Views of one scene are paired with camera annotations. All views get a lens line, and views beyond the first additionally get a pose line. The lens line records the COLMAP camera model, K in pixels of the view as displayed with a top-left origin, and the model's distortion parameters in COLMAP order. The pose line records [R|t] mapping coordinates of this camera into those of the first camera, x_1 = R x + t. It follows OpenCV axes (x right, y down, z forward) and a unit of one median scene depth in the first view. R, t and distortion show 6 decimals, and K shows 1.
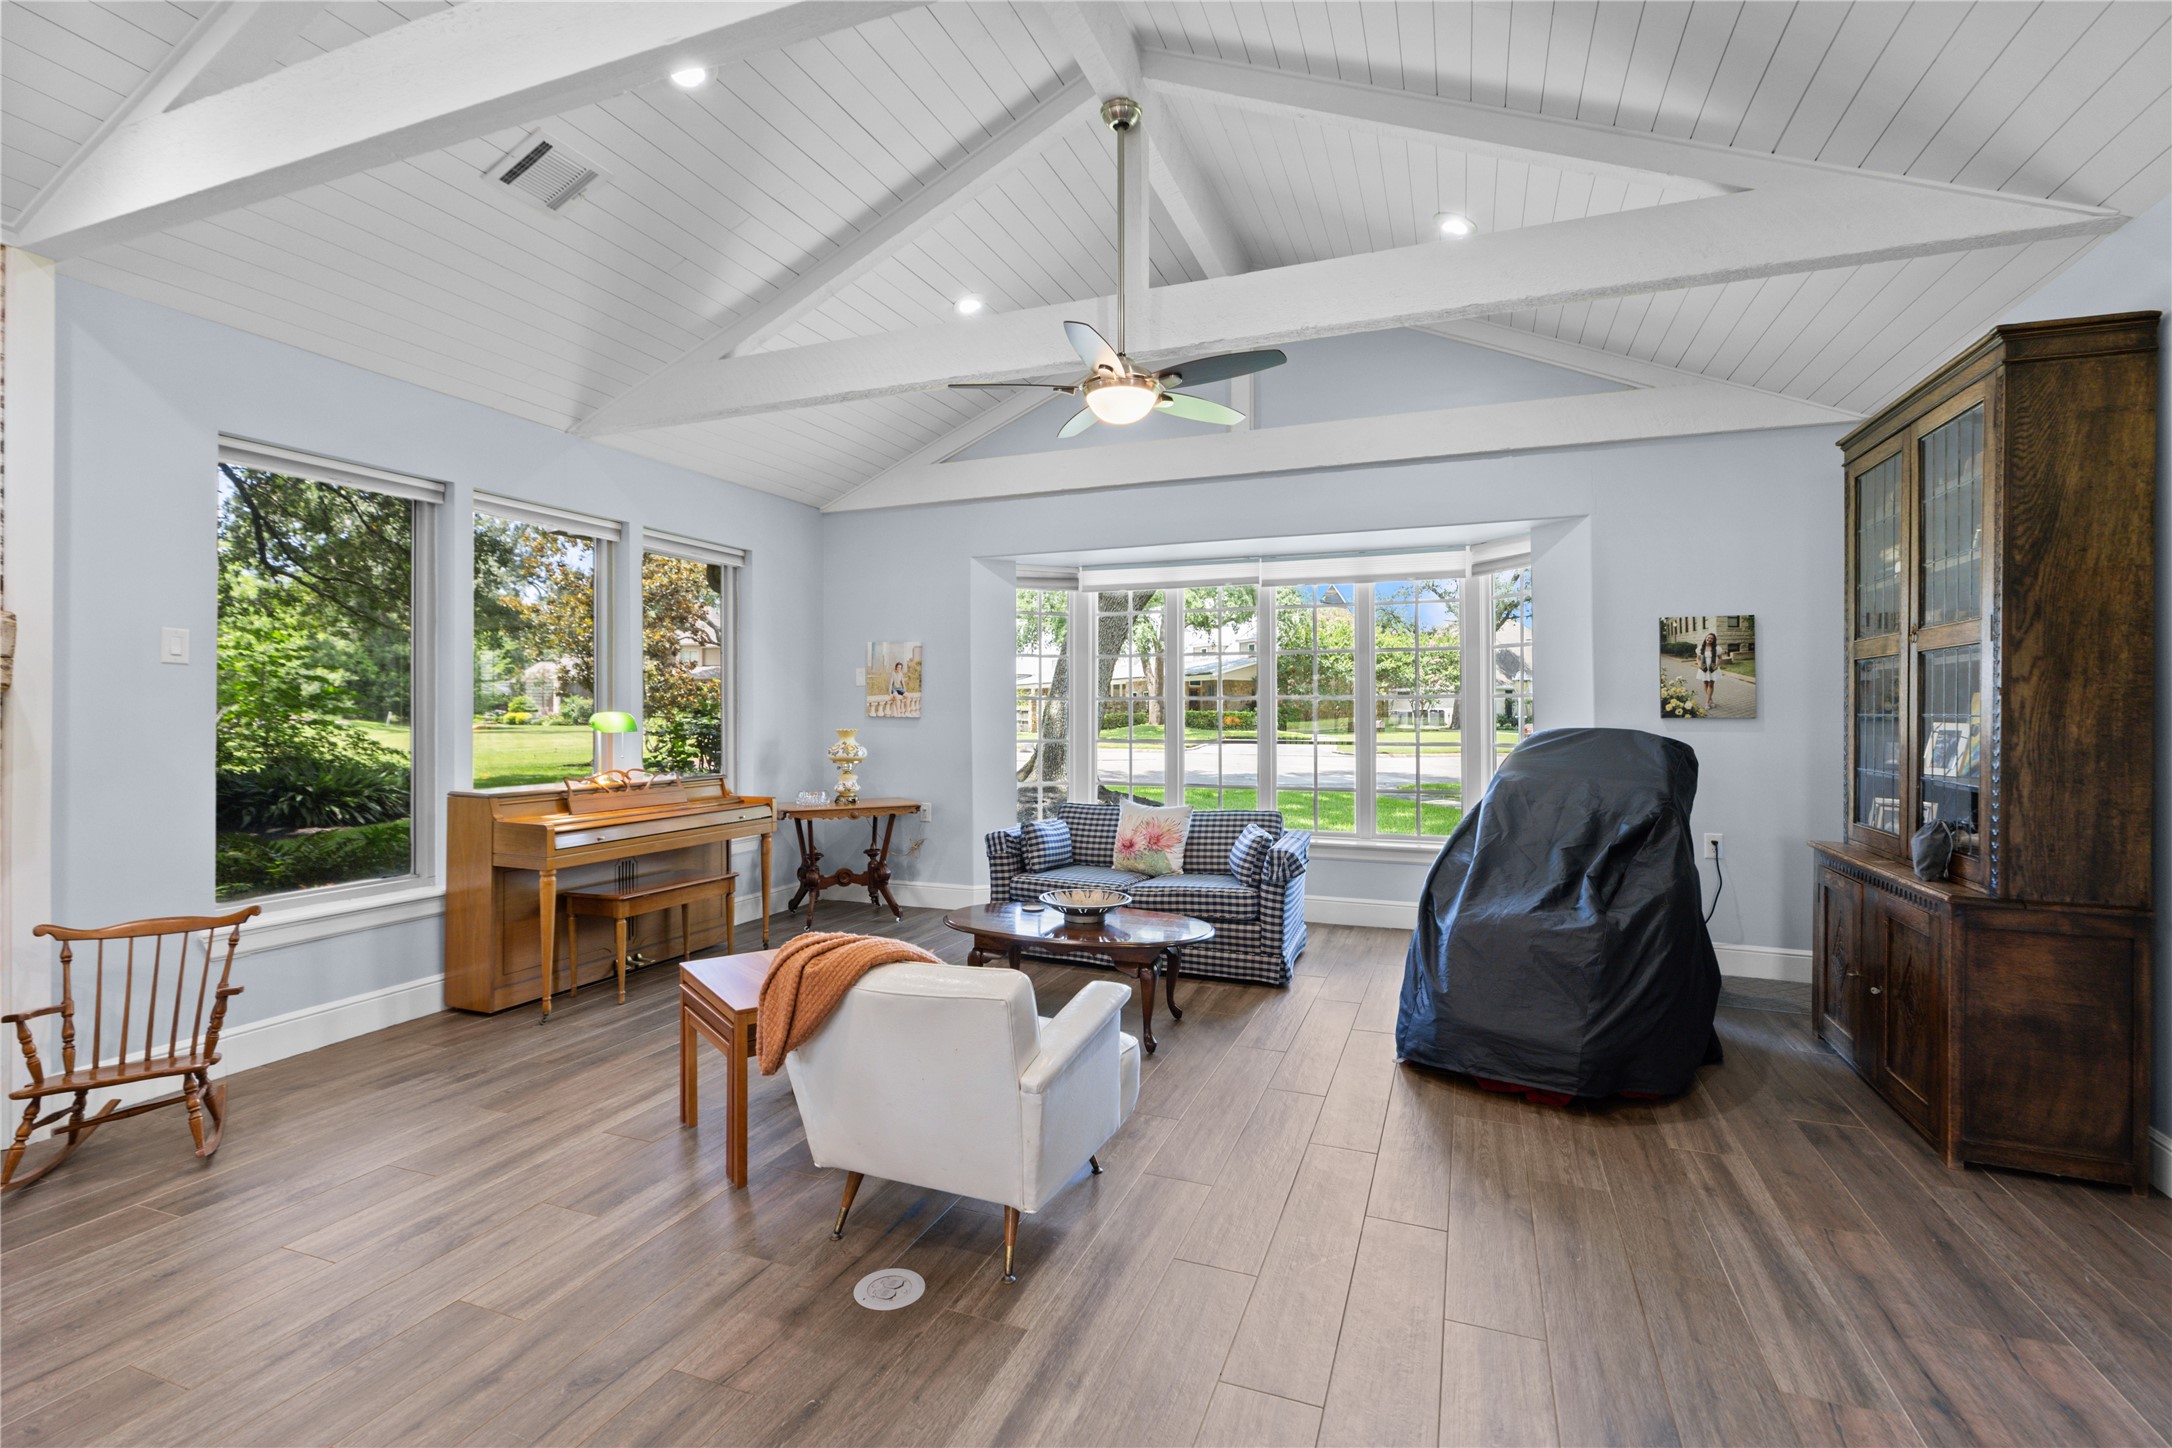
lens RADIAL K [[971.1, 0, 1091.7], [0, 971.1, 707.3], [0, 0, 1]] dist [0.004778, -0.001274]
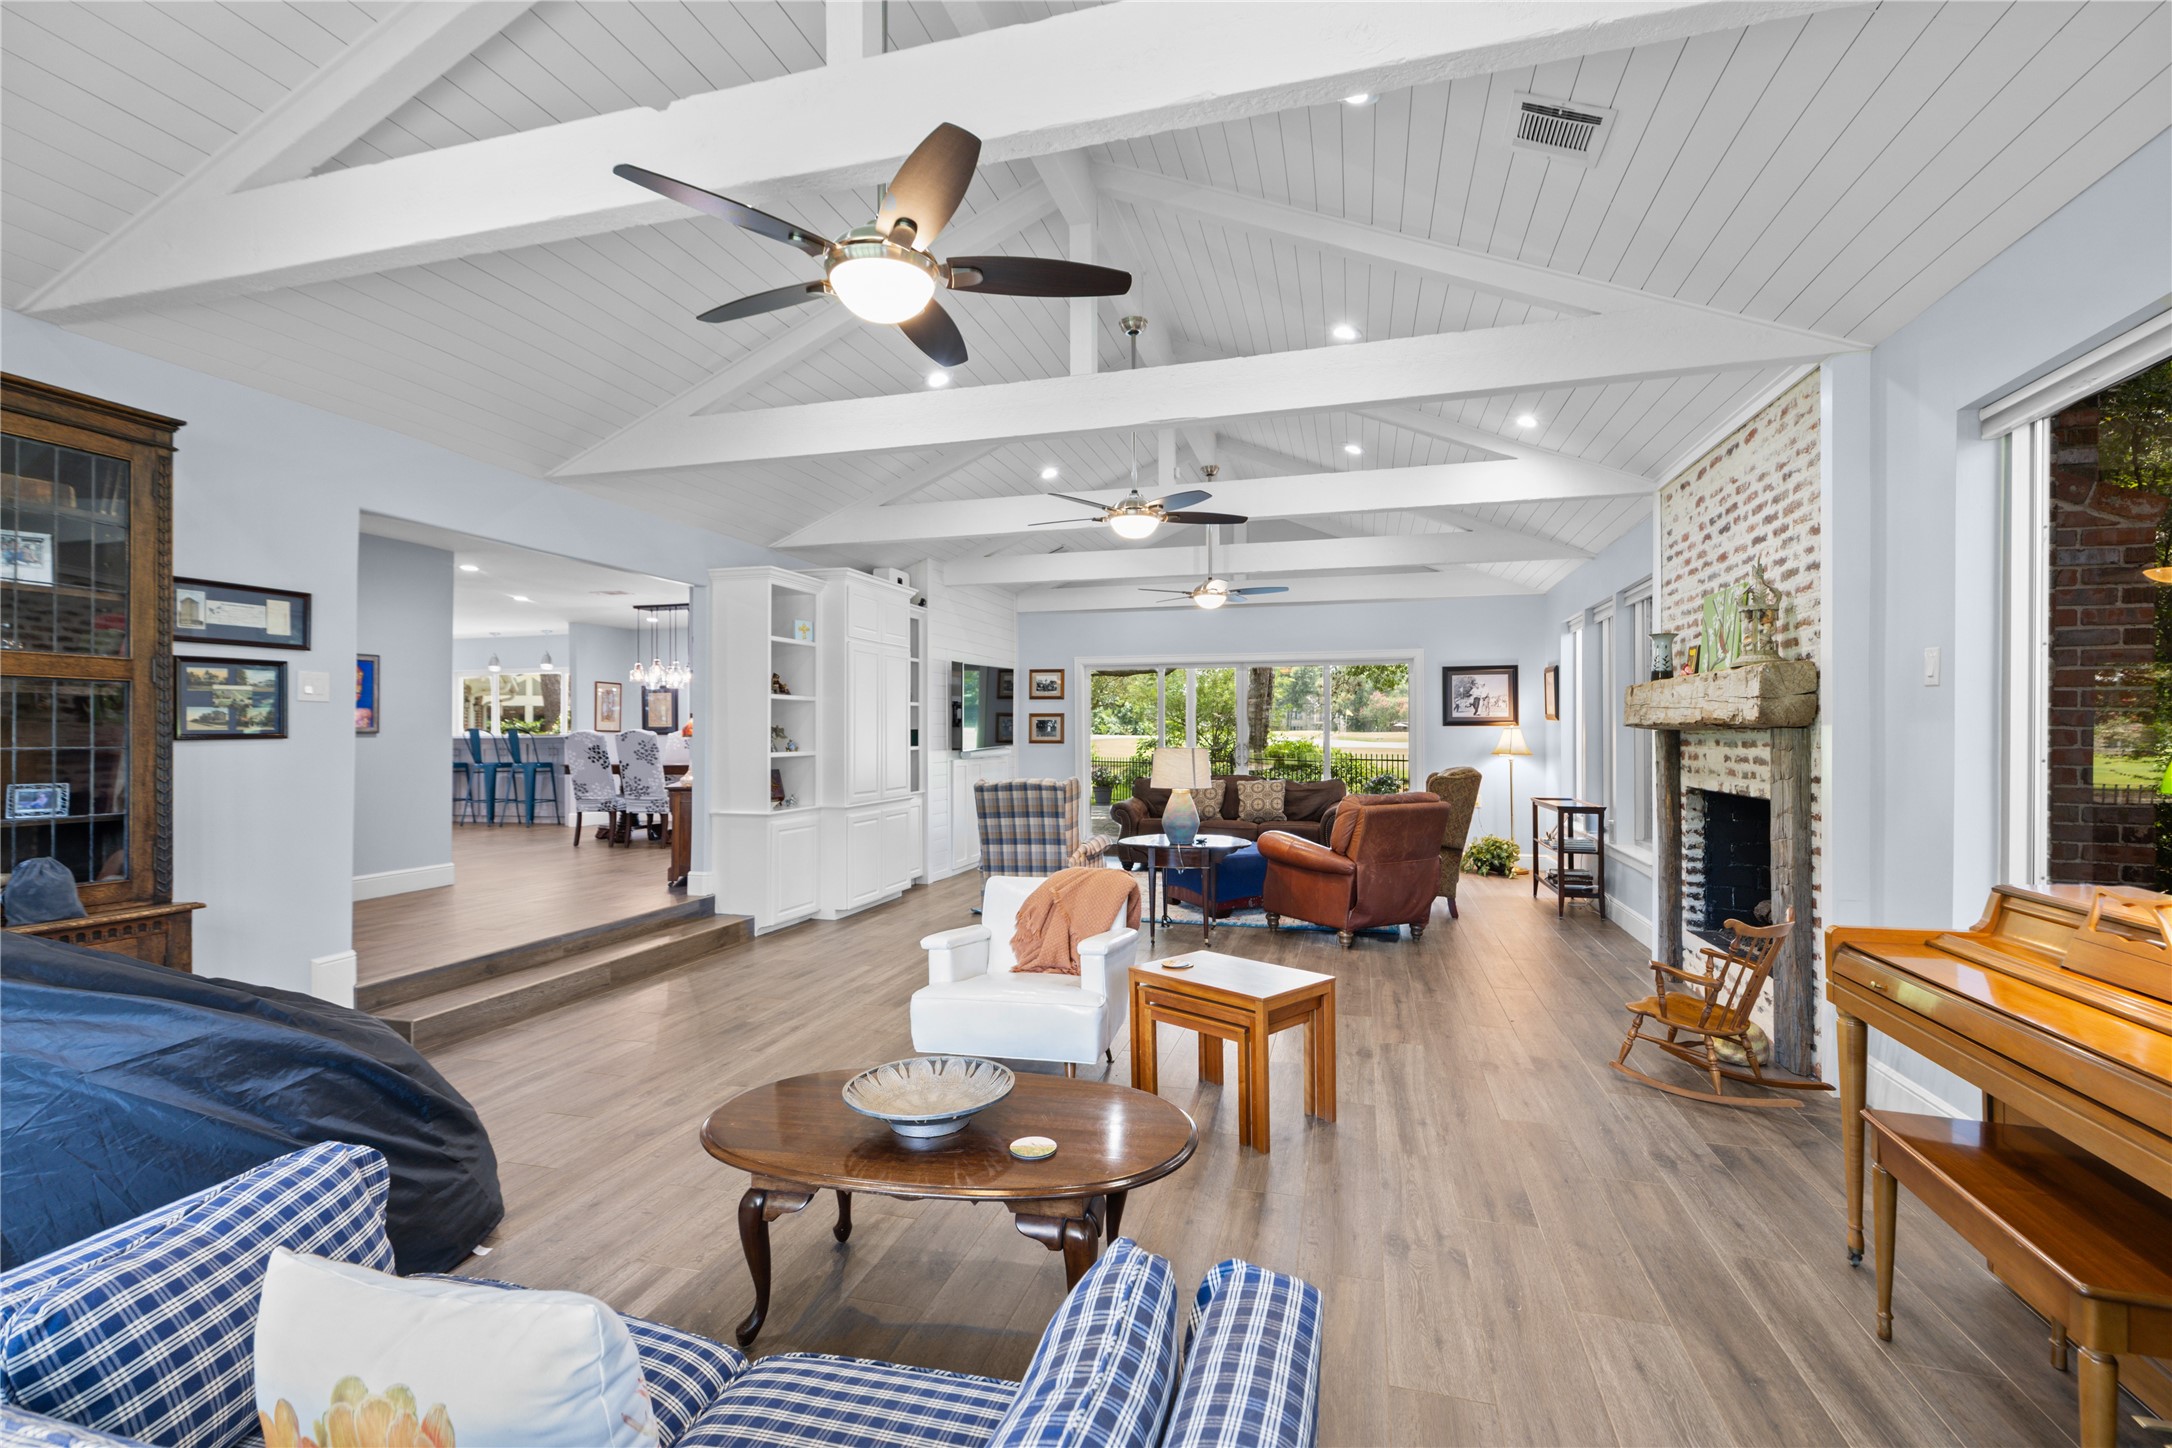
lens RADIAL K [[981.2, 0, 1078.6], [0, 981.2, 725.4], [0, 0, 1]] dist [0.008258, -0.000432]
pose [[-0.995658, 0.001093, -0.093081, -0.023939], [0.002314, 0.999913, -0.013008, 0.002435], [0.093059, -0.013167, -0.995574, 1.032928]]
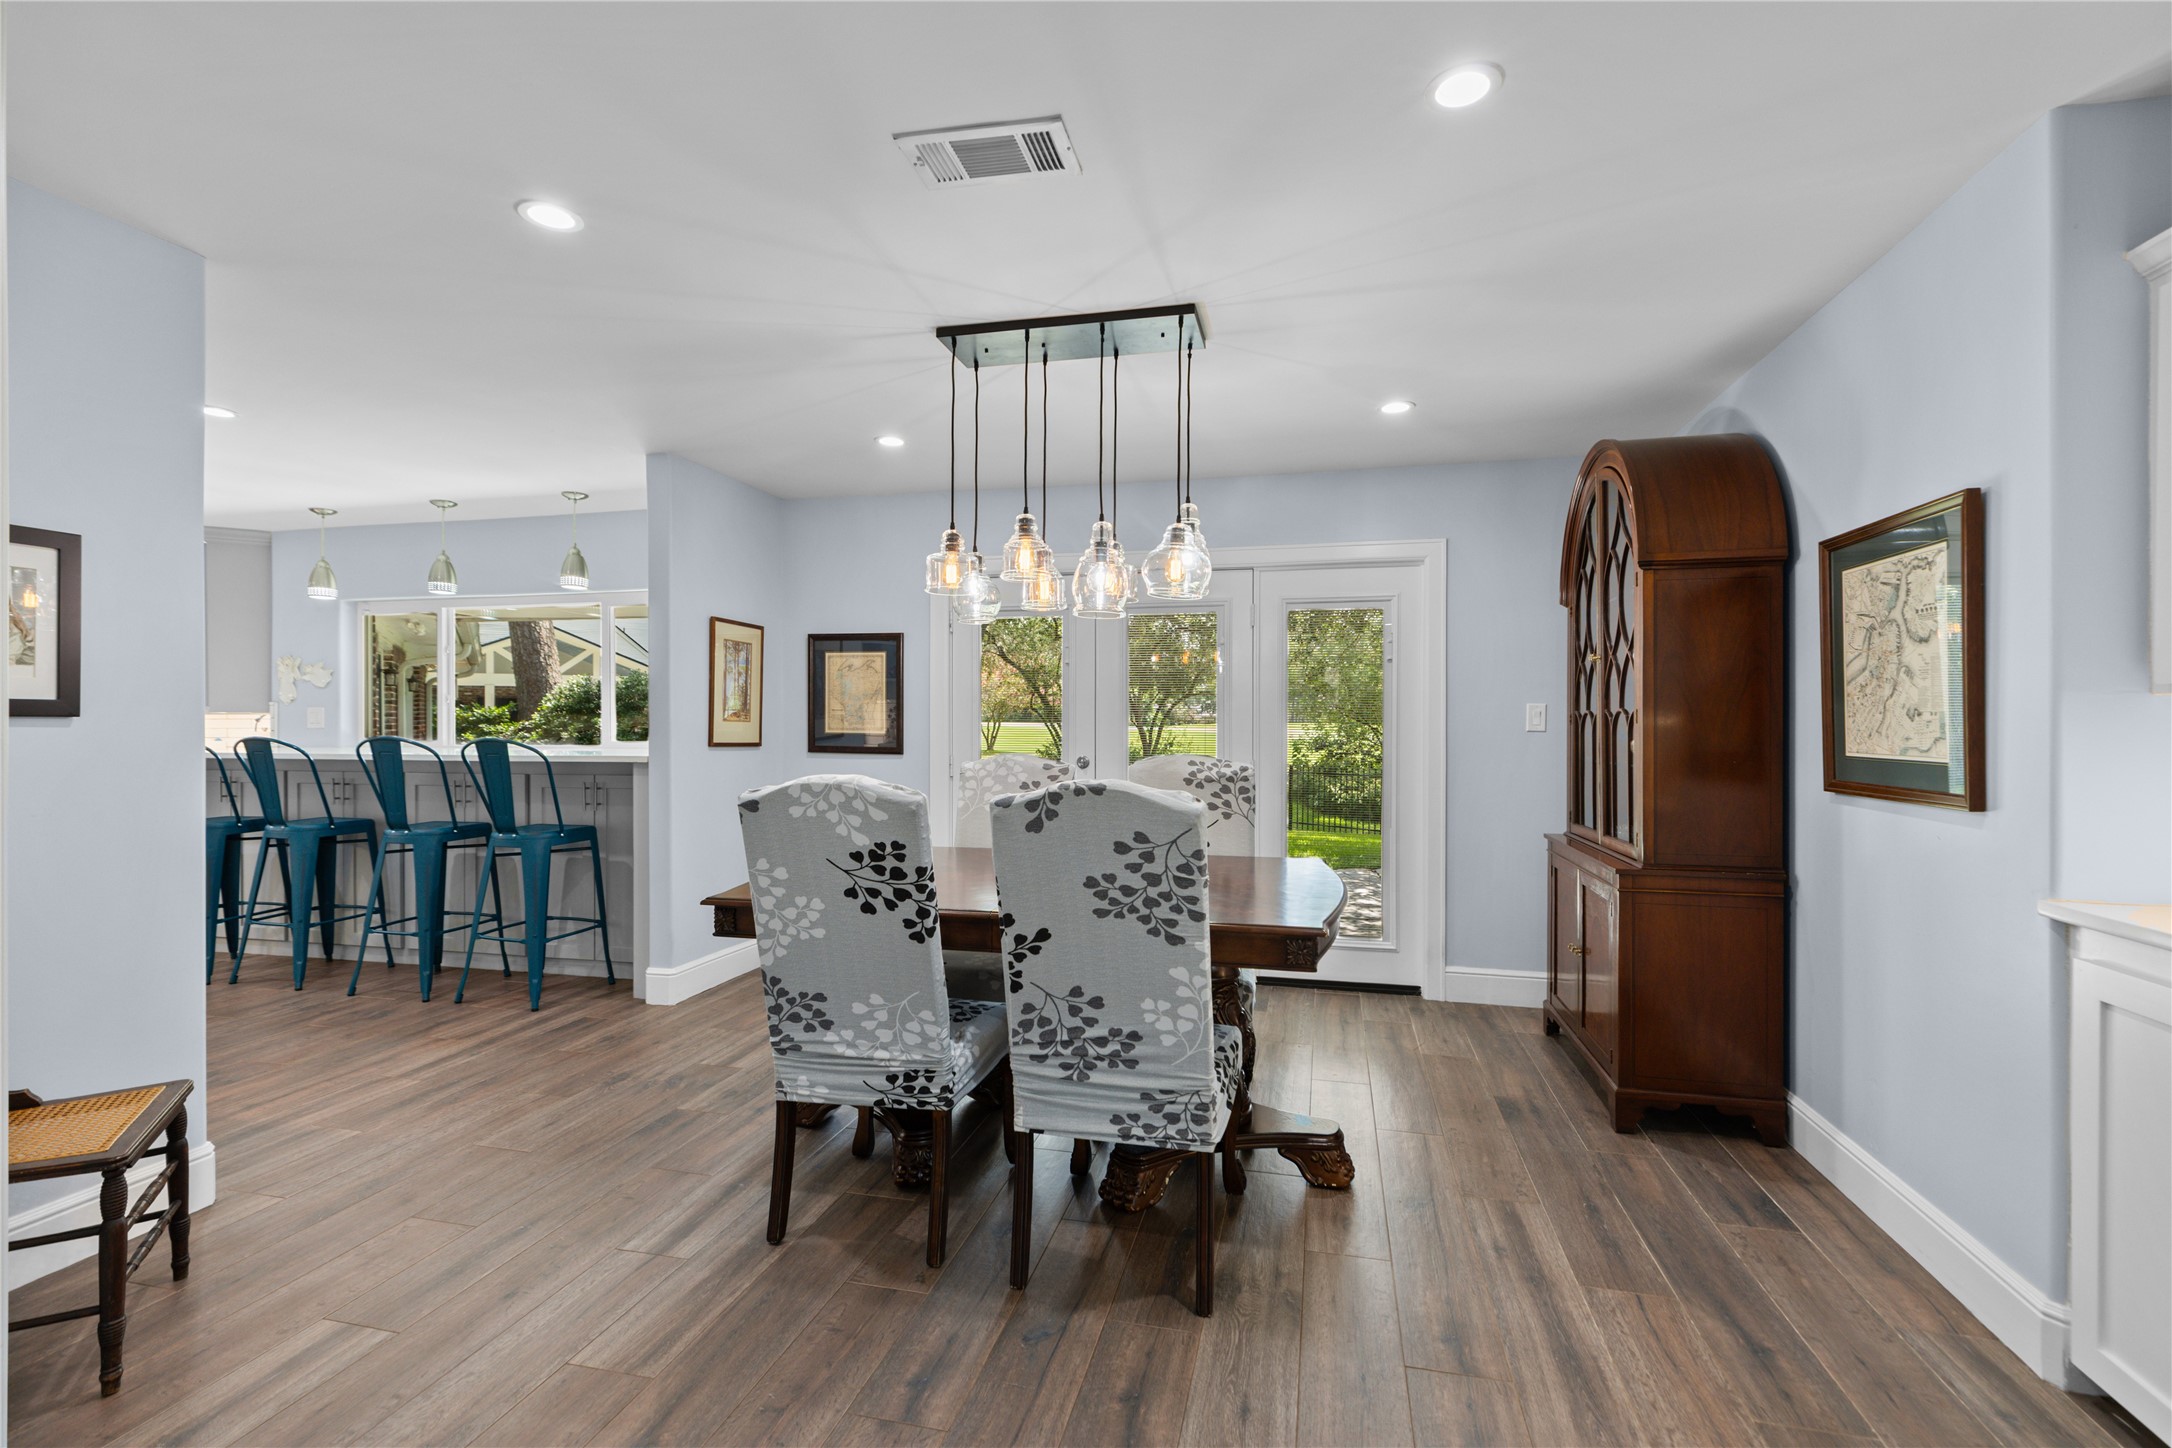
lens RADIAL K [[933.8, 0, 1136.7], [0, 933.8, 715.4], [0, 0, 1]] dist [-0.021303, -0.000145]
pose [[-0.981148, -0.006866, -0.193136, 0.569293], [-0.005854, 0.999966, -0.005812, -0.034575], [0.193169, -0.004572, -0.981155, -0.237938]]
